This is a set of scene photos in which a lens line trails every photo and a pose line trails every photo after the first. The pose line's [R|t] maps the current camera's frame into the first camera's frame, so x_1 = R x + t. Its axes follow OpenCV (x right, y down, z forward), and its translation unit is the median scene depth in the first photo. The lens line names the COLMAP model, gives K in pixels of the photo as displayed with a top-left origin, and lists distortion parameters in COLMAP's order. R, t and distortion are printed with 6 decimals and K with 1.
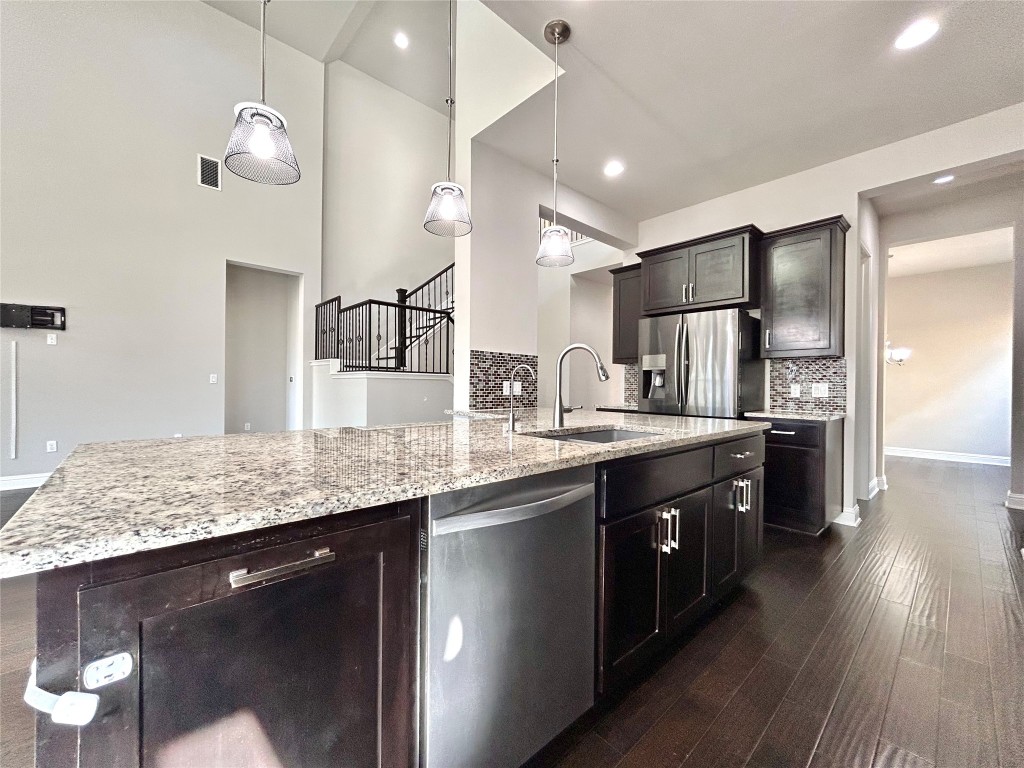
lens RADIAL K [[414.4, 0, 511.1], [0, 414.4, 385.9], [0, 0, 1]] dist [-0.002337, 0.001099]
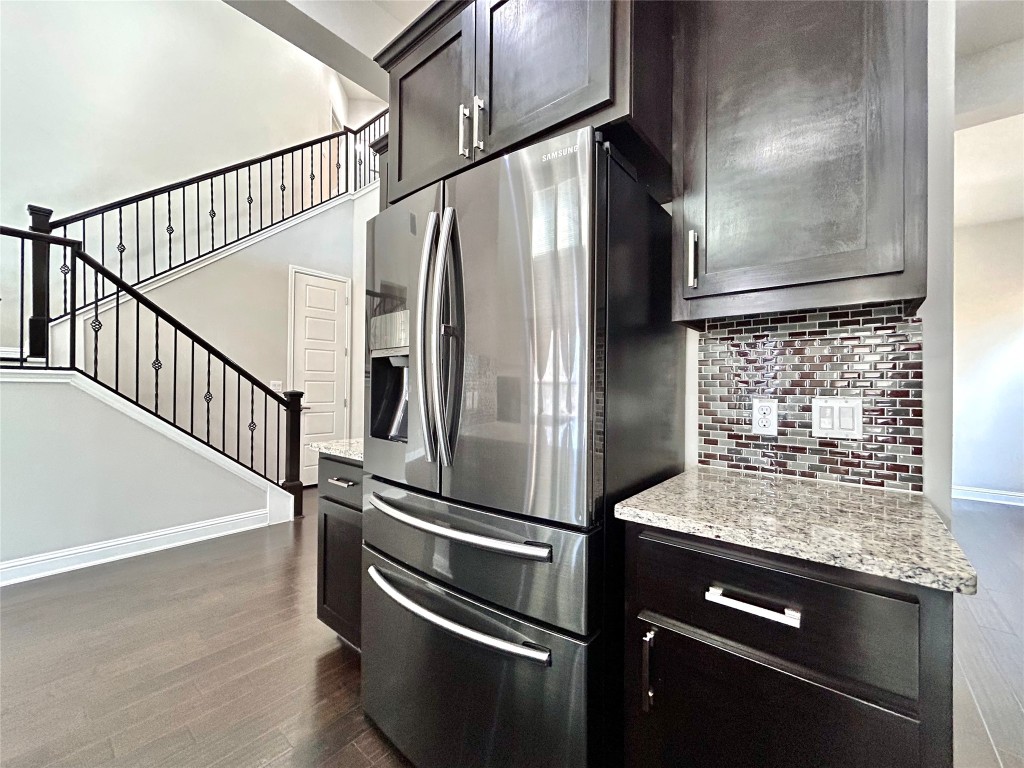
lens RADIAL K [[414.4, 0, 509.0], [0, 414.4, 390.9], [0, 0, 1]] dist [-0.002337, 0.001099]
pose [[0.992711, 0.002716, 0.120486, 0.416058], [-0.002928, 0.999994, 0.001581, -0.009882], [-0.120481, -0.001922, 0.992714, 0.658285]]
